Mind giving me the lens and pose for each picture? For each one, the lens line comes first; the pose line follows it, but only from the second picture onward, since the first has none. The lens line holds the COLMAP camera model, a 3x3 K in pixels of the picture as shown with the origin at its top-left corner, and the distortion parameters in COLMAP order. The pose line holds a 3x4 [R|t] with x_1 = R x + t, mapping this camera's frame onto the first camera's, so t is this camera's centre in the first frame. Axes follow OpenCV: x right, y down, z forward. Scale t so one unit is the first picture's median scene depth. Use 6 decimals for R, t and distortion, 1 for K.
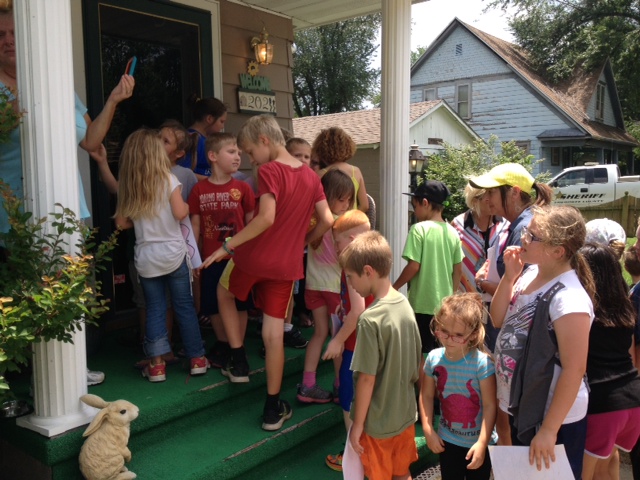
lens RADIAL K [[597.0, 0, 305.4], [0, 597.0, 255.6], [0, 0, 1]] dist [0.064973, -0.134720]
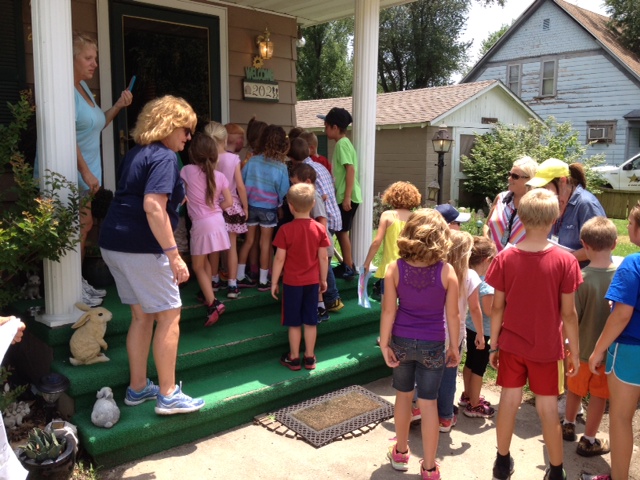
lens RADIAL K [[597.0, 0, 305.4], [0, 597.0, 255.6], [0, 0, 1]] dist [0.064973, -0.134720]
pose [[0.988296, 0.046814, -0.145185, 0.191703], [-0.040860, 0.998208, 0.043723, 0.016110], [0.146972, -0.037279, 0.988438, -0.176371]]
